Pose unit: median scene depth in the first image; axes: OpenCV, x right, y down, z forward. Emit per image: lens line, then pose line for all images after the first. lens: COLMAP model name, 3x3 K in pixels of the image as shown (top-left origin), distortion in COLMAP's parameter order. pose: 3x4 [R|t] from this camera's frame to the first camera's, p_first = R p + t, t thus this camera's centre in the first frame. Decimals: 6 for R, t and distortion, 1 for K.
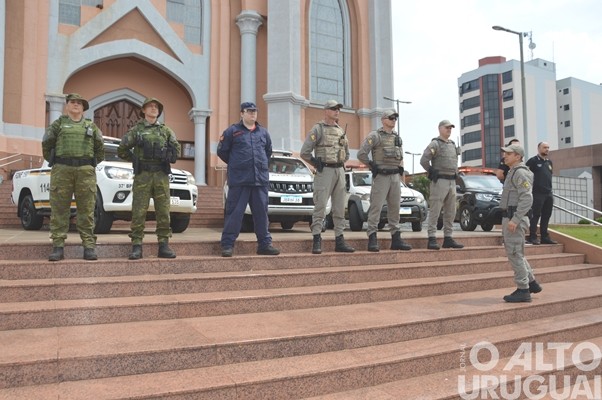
lens RADIAL K [[480.4, 0, 299.9], [0, 480.4, 211.9], [0, 0, 1]] dist [-0.160381, 0.120779]
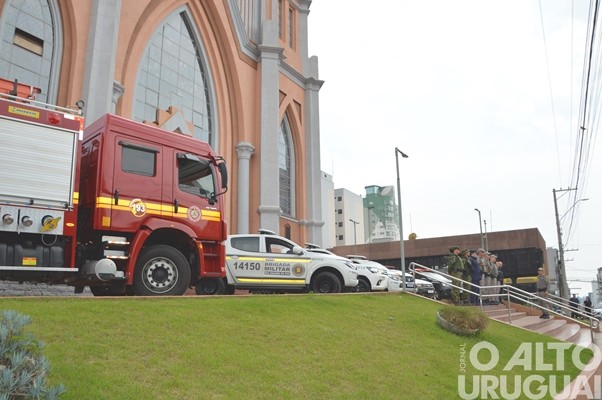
lens RADIAL K [[480.4, 0, 299.9], [0, 480.4, 211.9], [0, 0, 1]] dist [-0.160381, 0.120779]
pose [[0.862941, 0.095646, 0.496171, -0.706211], [-0.008779, 0.984612, -0.174533, 0.011652], [-0.505229, 0.146255, 0.850502, -0.253596]]
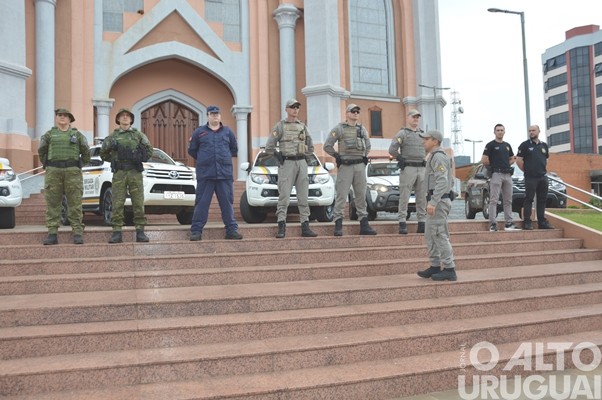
lens RADIAL K [[505.3, 0, 302.1], [0, 505.3, 213.4], [0, 0, 1]] dist [-0.147754, 0.153329]
pose [[0.987752, -0.021744, -0.154509, 0.085664], [0.023582, 0.999671, 0.010076, 0.006113], [0.154239, -0.013596, 0.987940, -0.047013]]
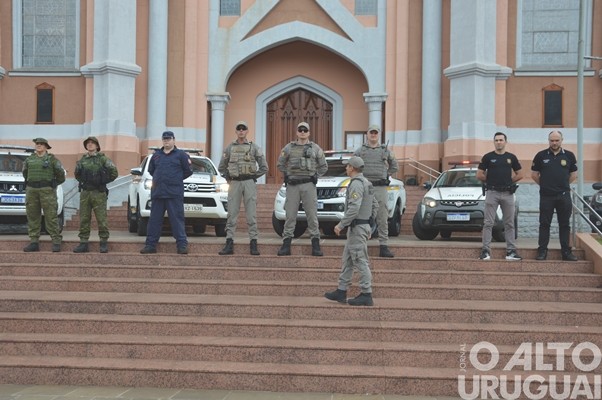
lens RADIAL K [[677.1, 0, 299.8], [0, 677.1, 213.0], [0, 0, 1]] dist [-0.014539, 0.278008]
pose [[0.847392, 0.000842, -0.530967, 0.342695], [-0.000881, 1.000000, 0.000179, -0.004959], [0.530967, 0.000316, 0.847392, -0.097779]]
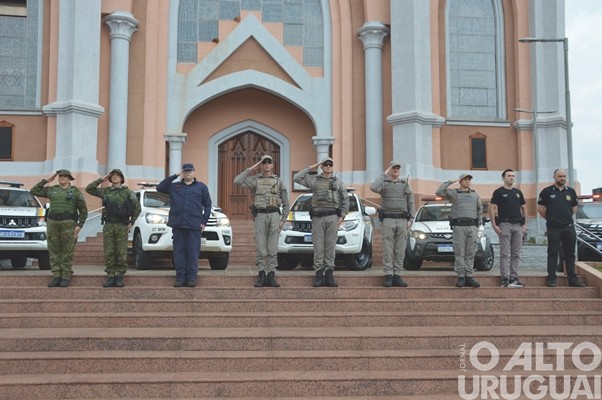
lens RADIAL K [[615.2, 0, 299.9], [0, 615.2, 212.9], [0, 0, 1]] dist [-0.075632, 0.273539]
pose [[0.919174, -0.028477, -0.392821, 0.232346], [0.006764, 0.998377, -0.056550, -0.002902], [0.393794, 0.049322, 0.917875, -0.113987]]
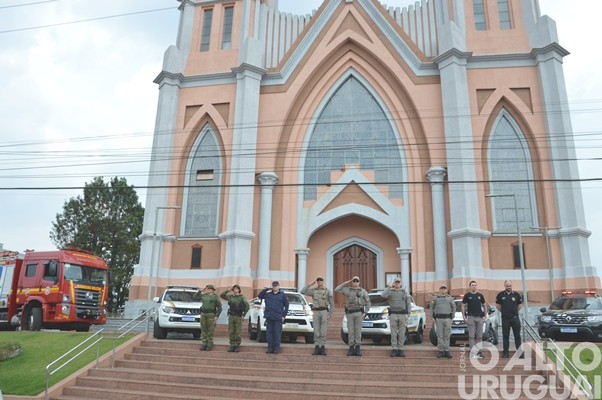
lens RADIAL K [[480.4, 0, 299.9], [0, 480.4, 211.9], [0, 0, 1]] dist [-0.160381, 0.120779]
pose [[0.784973, -0.134862, -0.604673, 0.398820], [-0.009518, 0.973279, -0.229430, -0.012387], [0.619457, 0.185851, 0.762714, -0.203684]]
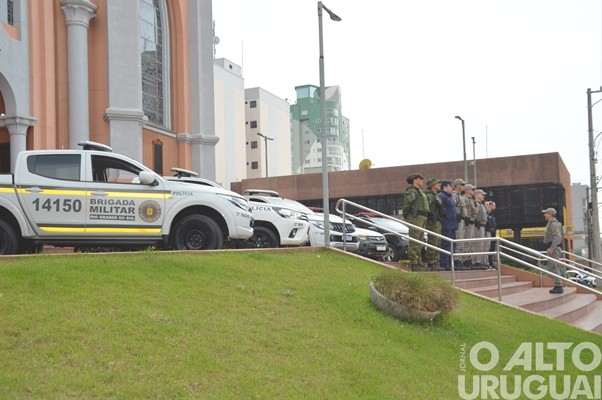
lens RADIAL K [[741.3, 0, 297.3], [0, 741.3, 216.3], [0, 0, 1]] dist [-0.008363, 0.596426]
pose [[0.786019, 0.032156, 0.617366, -0.647334], [0.002397, 0.998480, -0.055058, 0.012455], [-0.618198, 0.044757, 0.784747, -0.221754]]
